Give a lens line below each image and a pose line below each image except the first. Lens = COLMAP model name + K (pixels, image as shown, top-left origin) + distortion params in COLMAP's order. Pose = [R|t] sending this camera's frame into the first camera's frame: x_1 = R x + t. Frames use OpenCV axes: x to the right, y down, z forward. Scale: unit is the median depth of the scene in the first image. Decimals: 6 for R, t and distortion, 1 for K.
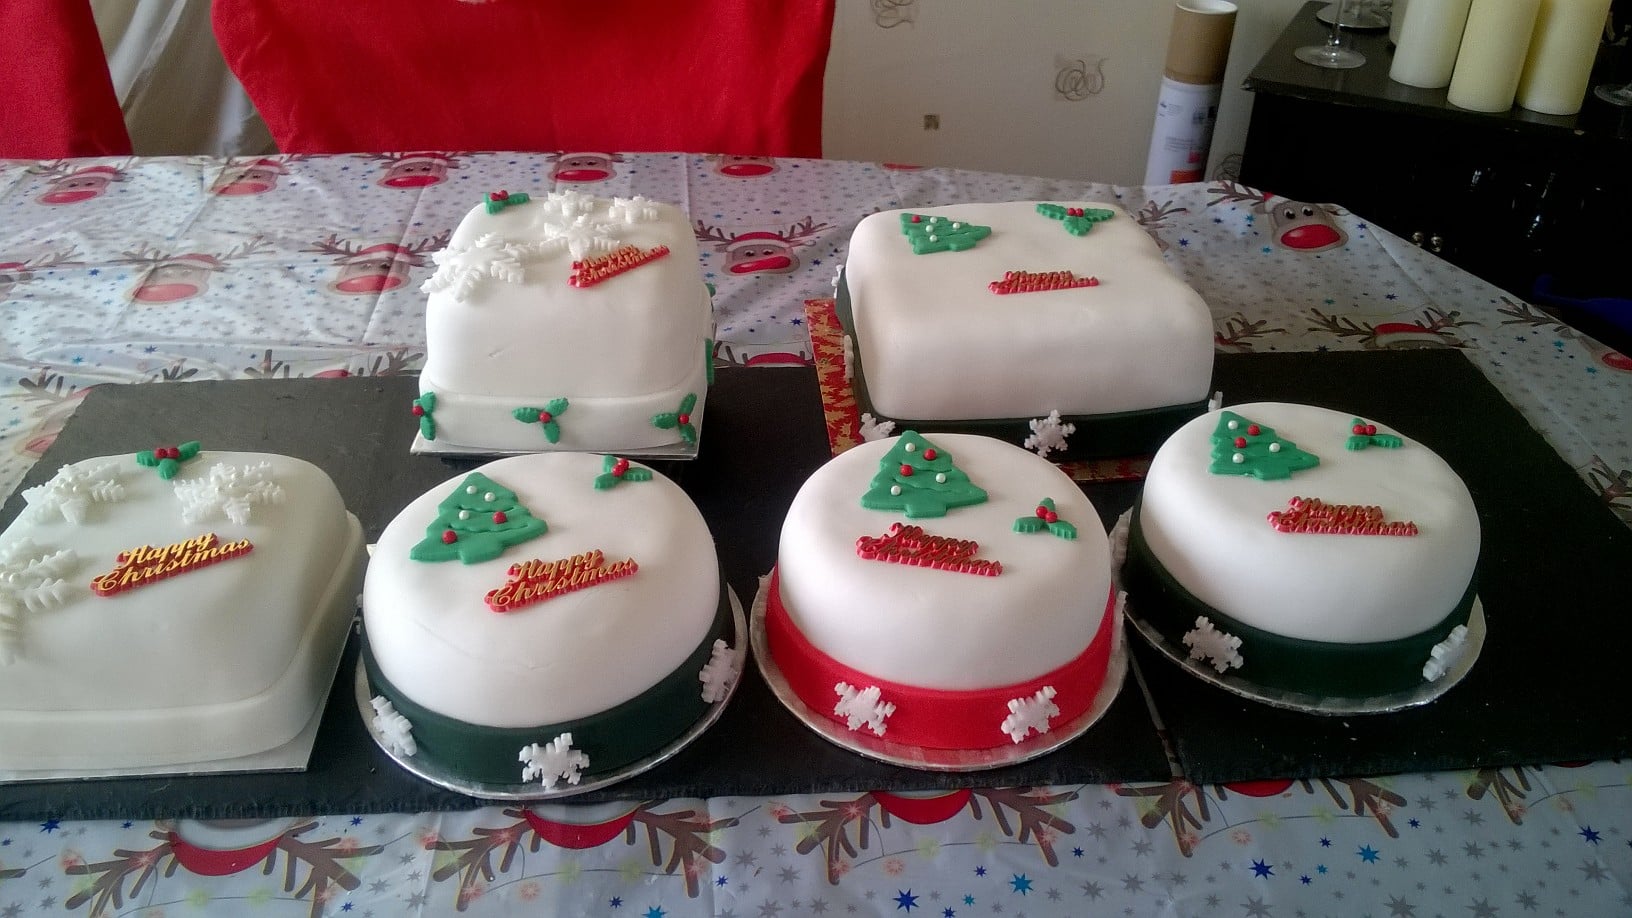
lens RADIAL K [[1265.1, 0, 809.3], [0, 1265.1, 447.3], [0, 0, 1]] dist [0.063102, -0.167530]
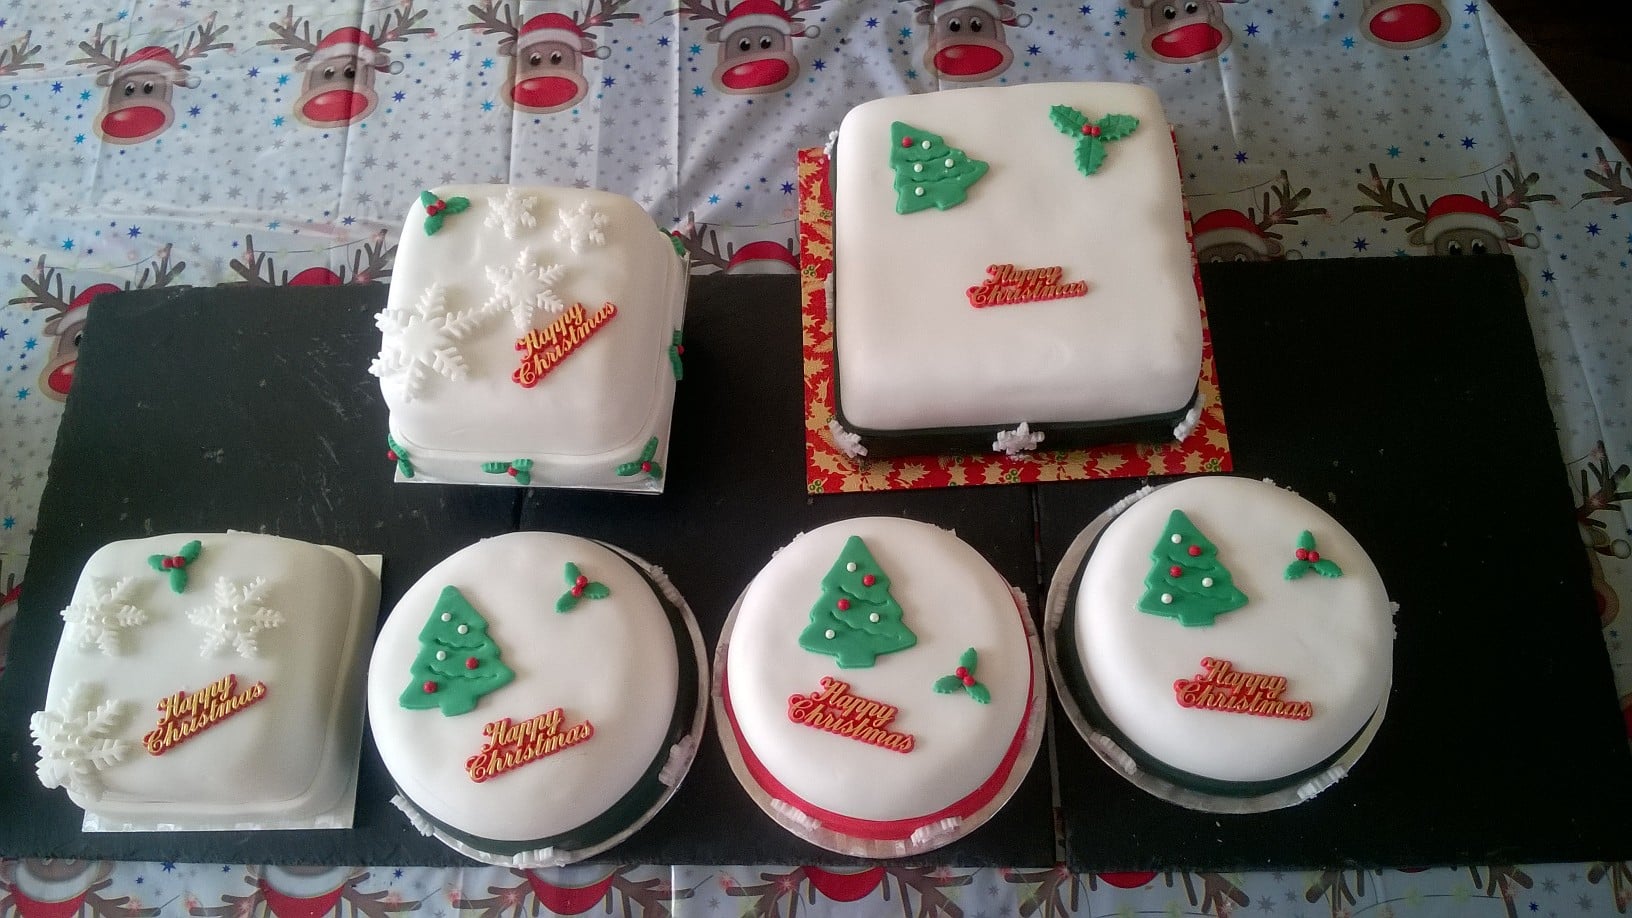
lens RADIAL K [[1265.1, 0, 809.3], [0, 1265.1, 447.3], [0, 0, 1]] dist [0.063102, -0.167530]
pose [[0.995993, 0.029987, -0.084259, 0.138784], [0.021924, 0.831508, 0.555079, -0.706863], [0.086707, -0.554702, 0.827519, 0.201009]]
